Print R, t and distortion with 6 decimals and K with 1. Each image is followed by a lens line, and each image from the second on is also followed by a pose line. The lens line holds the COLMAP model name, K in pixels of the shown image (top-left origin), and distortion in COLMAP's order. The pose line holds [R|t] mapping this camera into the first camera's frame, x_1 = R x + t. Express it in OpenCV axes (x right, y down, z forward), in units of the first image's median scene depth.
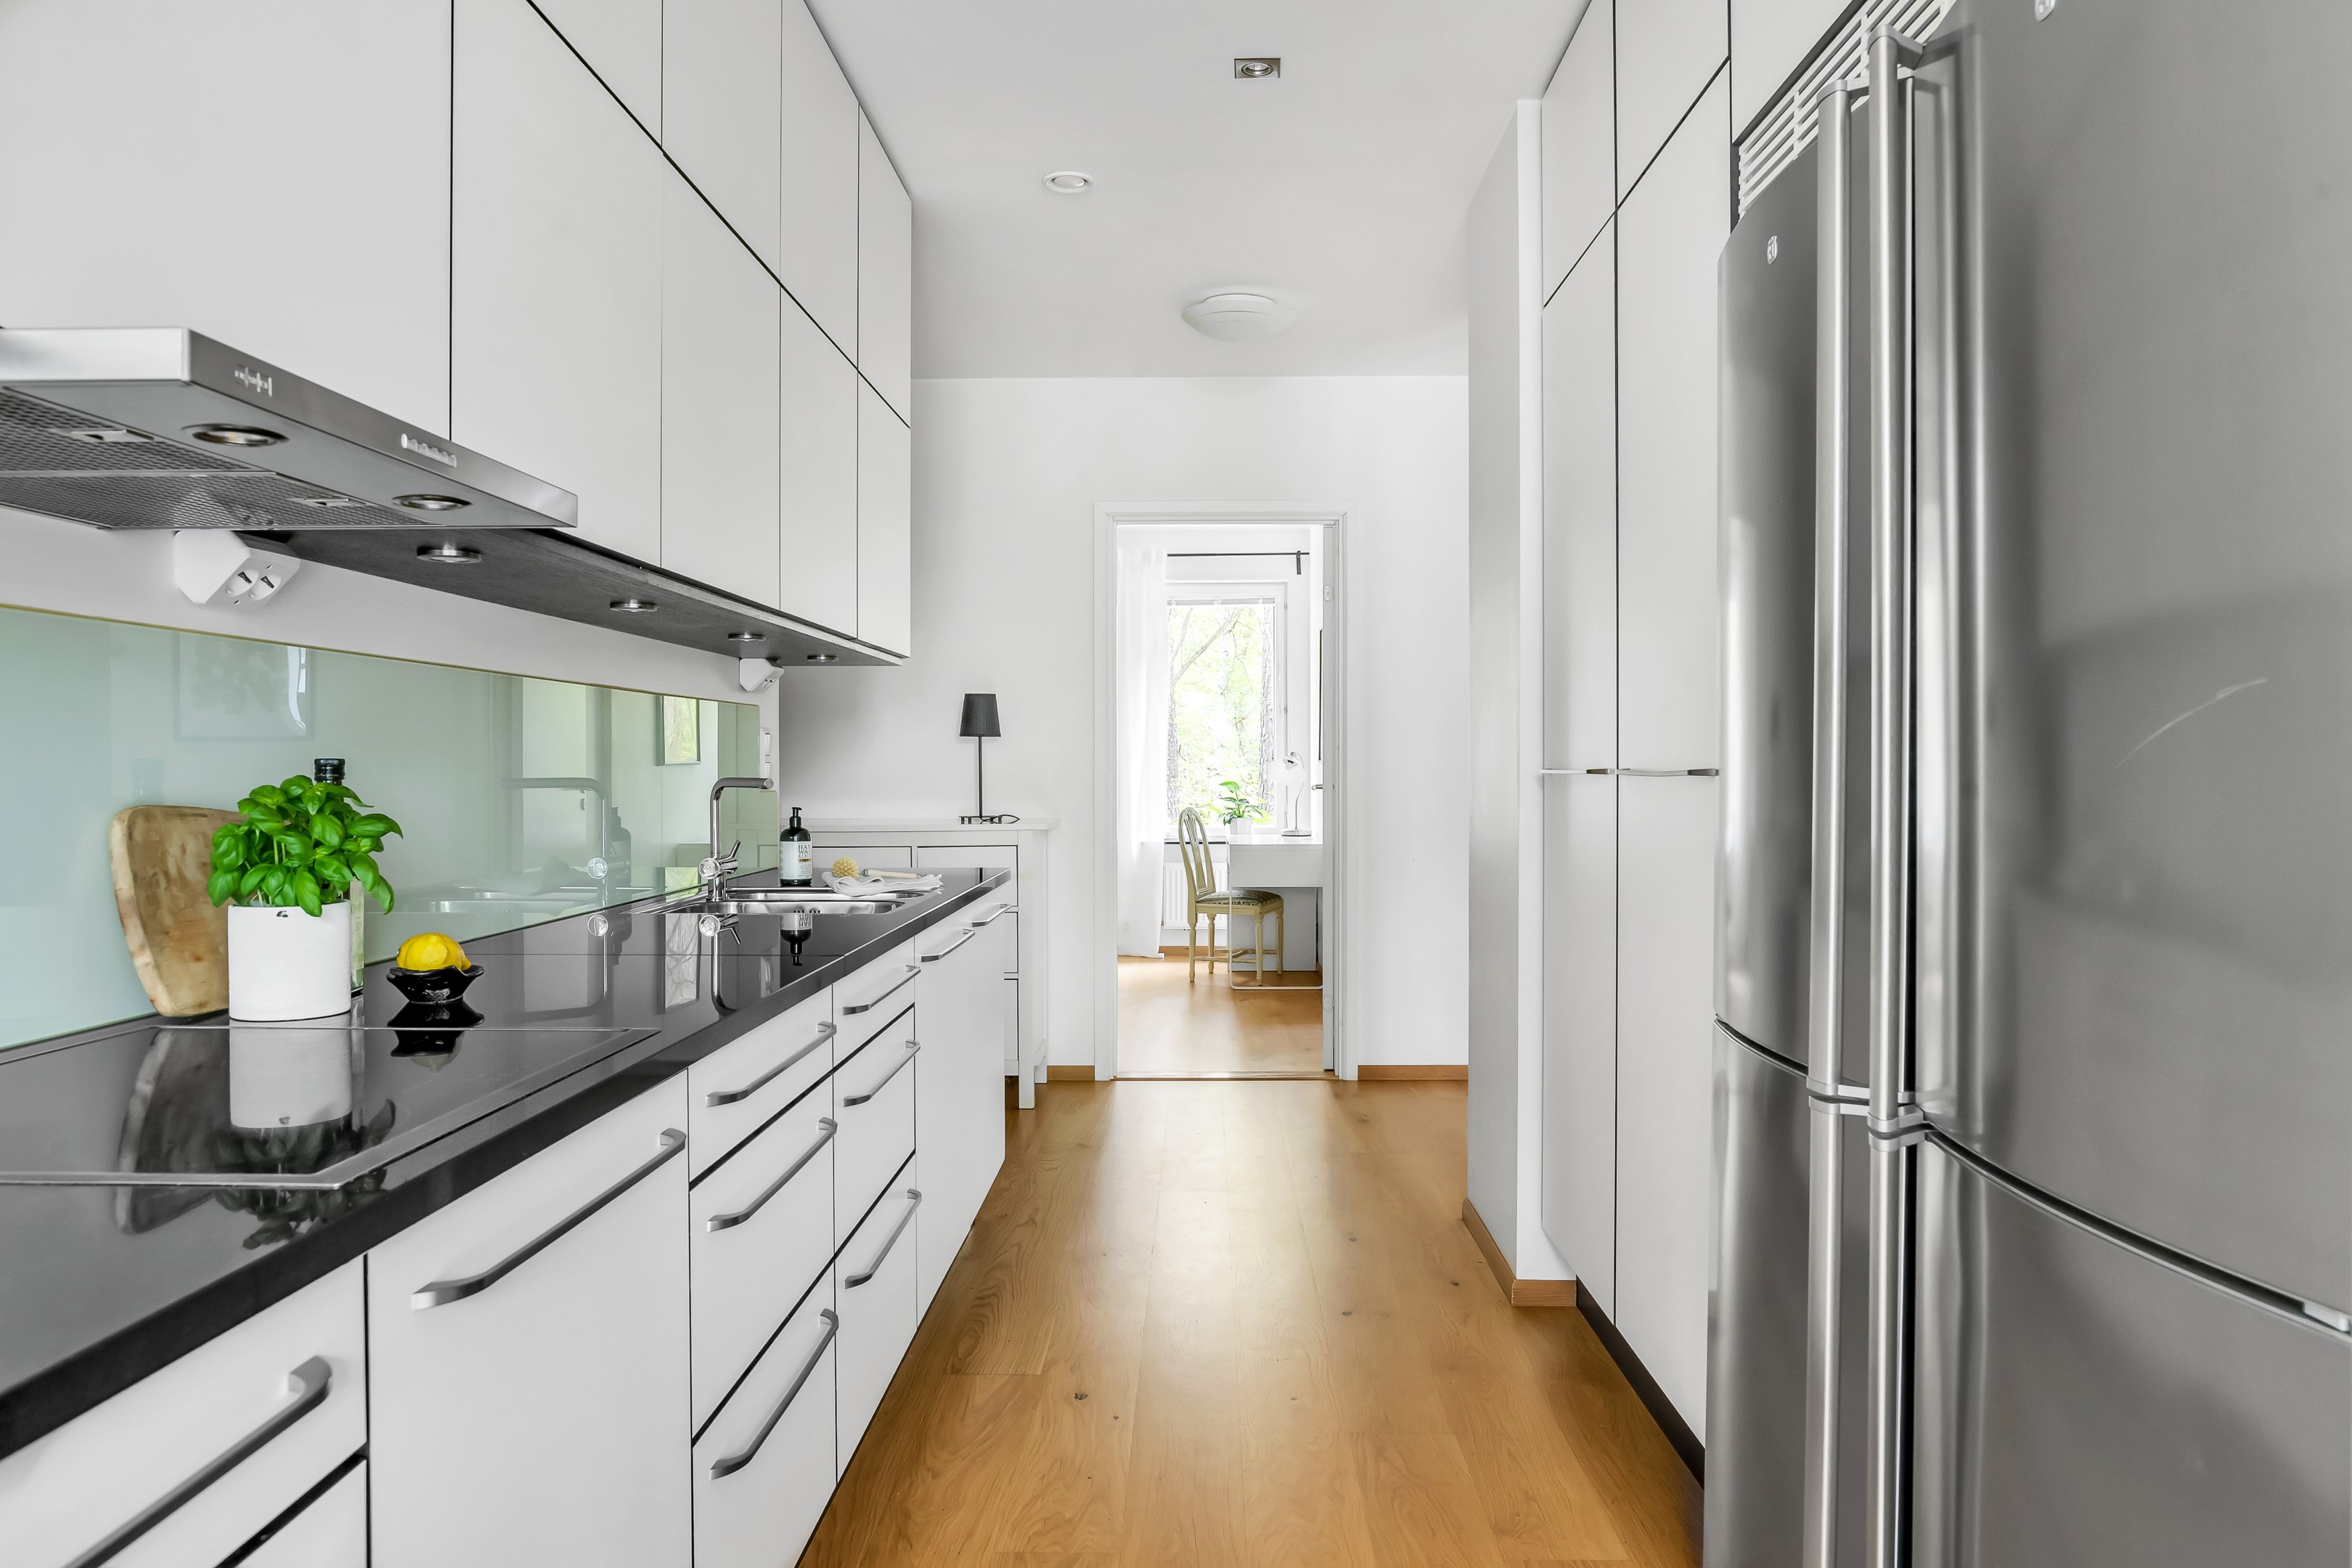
lens RADIAL K [[1538.6, 0, 1176.0], [0, 1538.6, 784.0], [0, 0, 1]] dist [-0.001385, -0.002439]
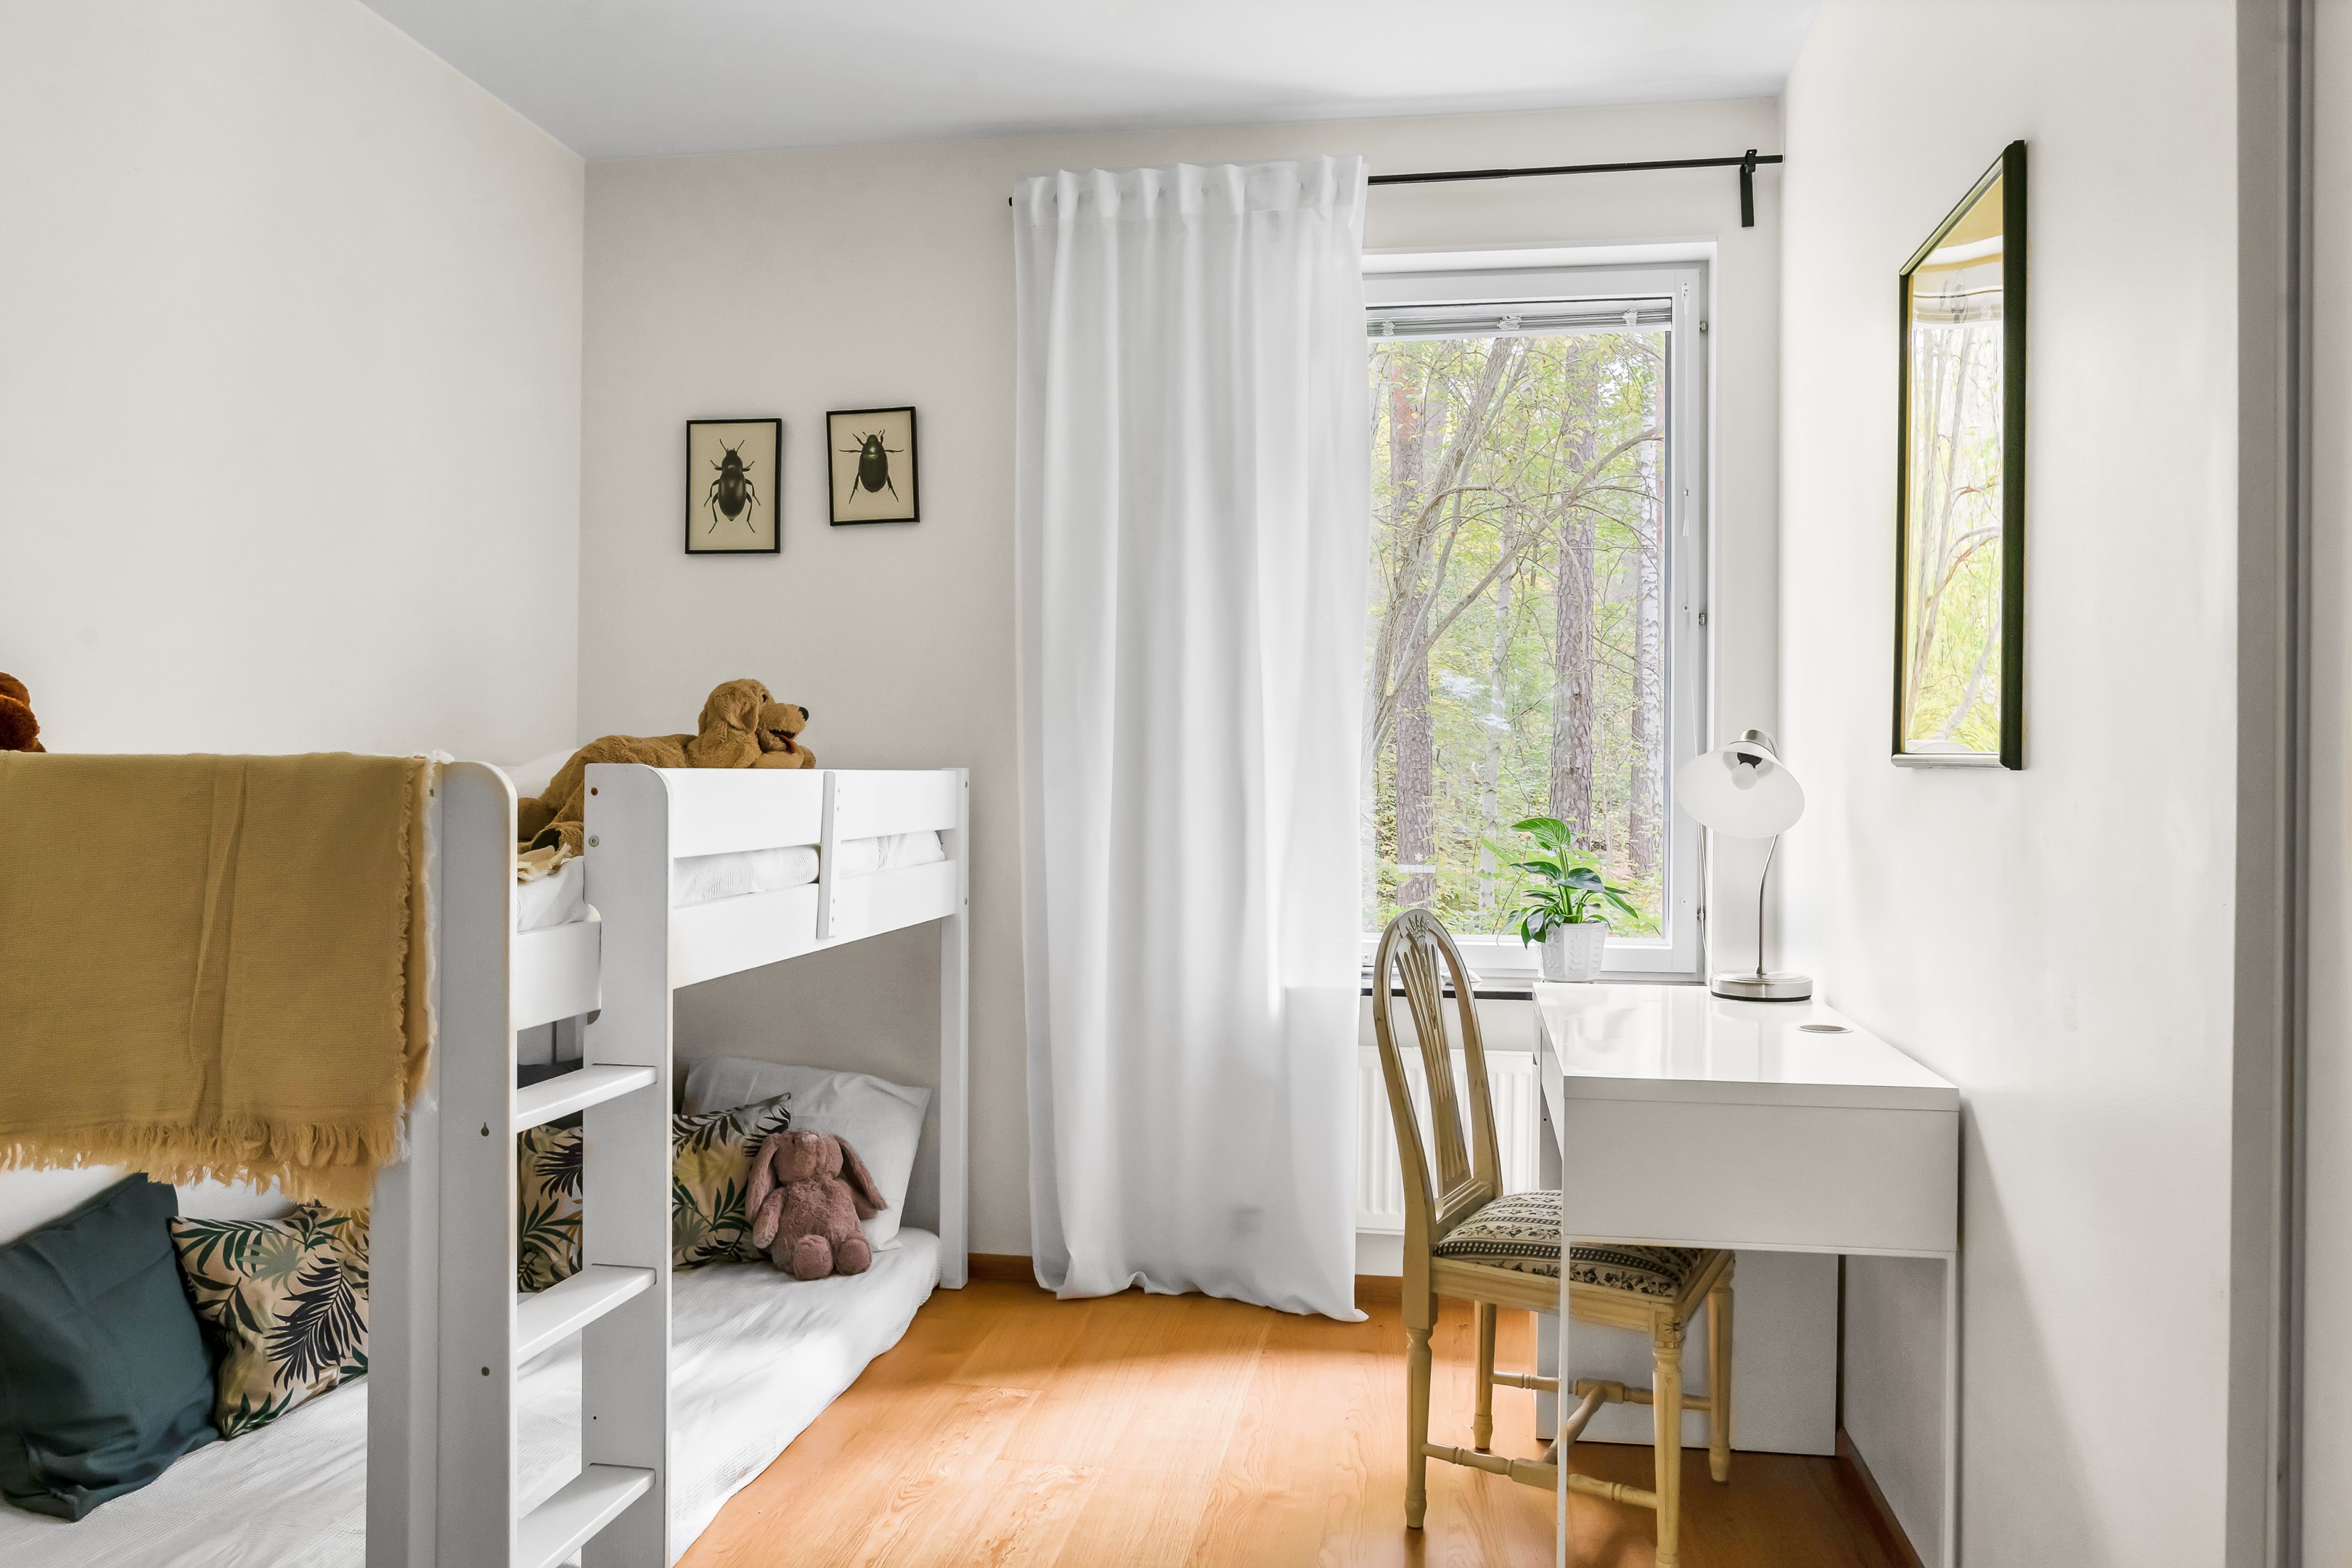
lens RADIAL K [[1538.6, 0, 1176.0], [0, 1538.6, 784.0], [0, 0, 1]] dist [-0.001385, -0.002439]
pose [[0.985199, 0.012707, -0.170944, 0.013155], [-0.013783, 0.999892, -0.005111, -0.006097], [0.170861, 0.007391, 0.985267, 0.646824]]
